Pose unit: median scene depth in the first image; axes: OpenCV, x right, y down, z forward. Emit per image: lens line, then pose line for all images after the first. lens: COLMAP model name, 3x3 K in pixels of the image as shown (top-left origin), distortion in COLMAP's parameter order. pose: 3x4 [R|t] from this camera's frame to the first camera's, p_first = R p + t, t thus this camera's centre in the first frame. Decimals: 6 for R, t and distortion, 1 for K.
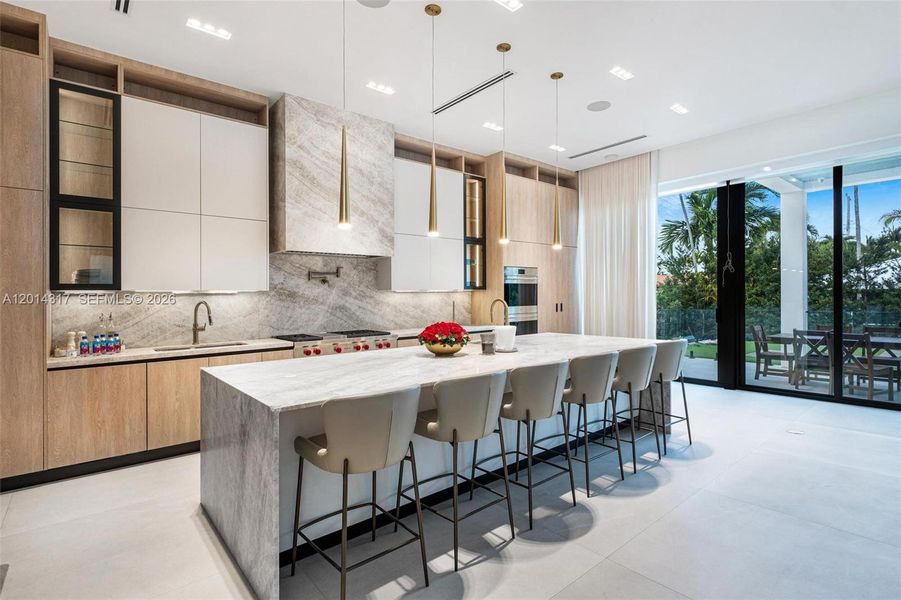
lens RADIAL K [[441.7, 0, 465.8], [0, 441.7, 292.8], [0, 0, 1]] dist [0.007205, 0.001652]
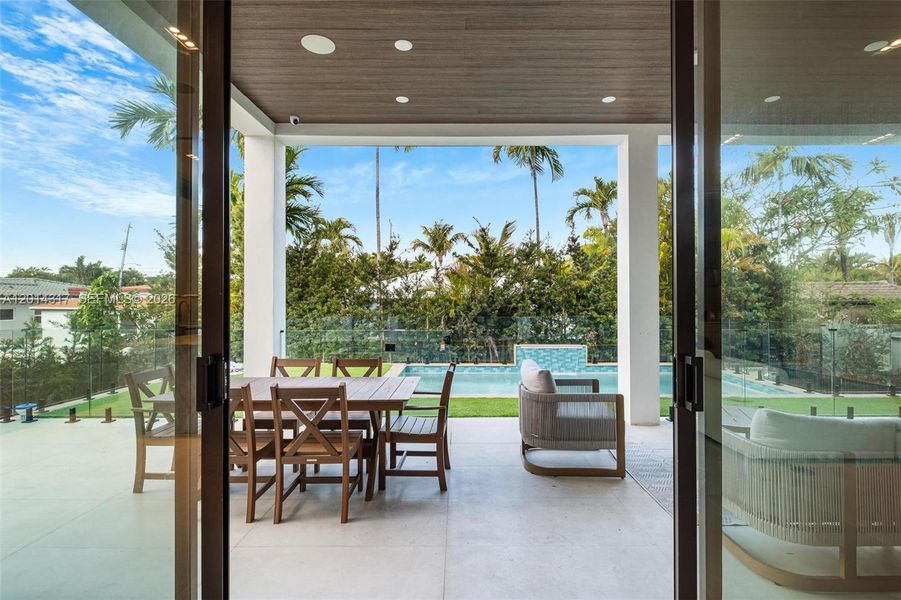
lens RADIAL K [[406.5, 0, 447.0], [0, 406.5, 297.6], [0, 0, 1]] dist [0.011149, -0.001262]
pose [[0.678493, 0.015718, 0.734439, 0.858599], [-0.015319, 0.999856, -0.007246, -0.011582], [-0.734447, -0.006334, 0.678636, 0.742021]]
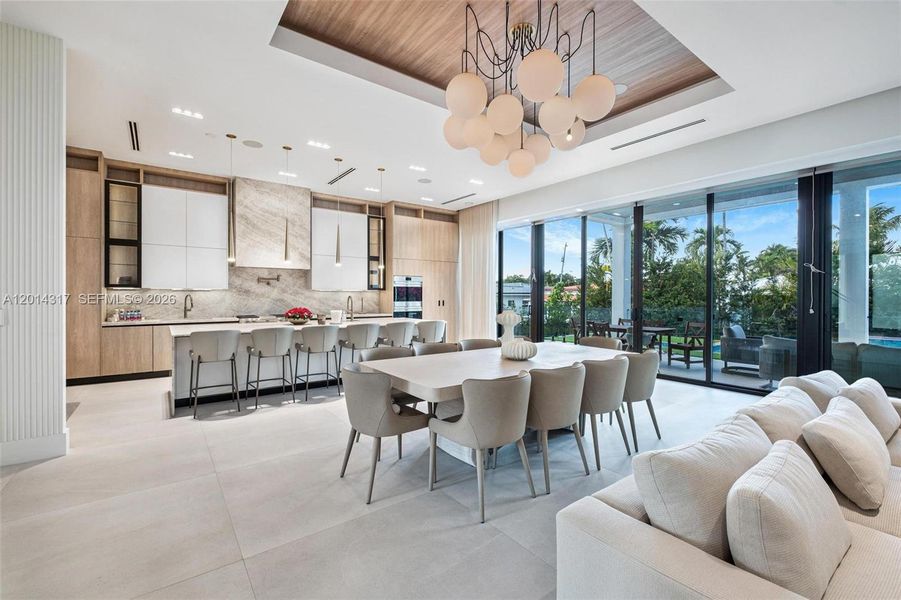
lens RADIAL K [[403.2, 0, 460.2], [0, 403.2, 296.6], [0, 0, 1]] dist [0.031199, -0.001317]
pose [[0.996137, 0.019844, -0.085546, 0.604164], [-0.018593, 0.999709, 0.015400, -0.016792], [0.085827, -0.013750, 0.996215, -0.522331]]
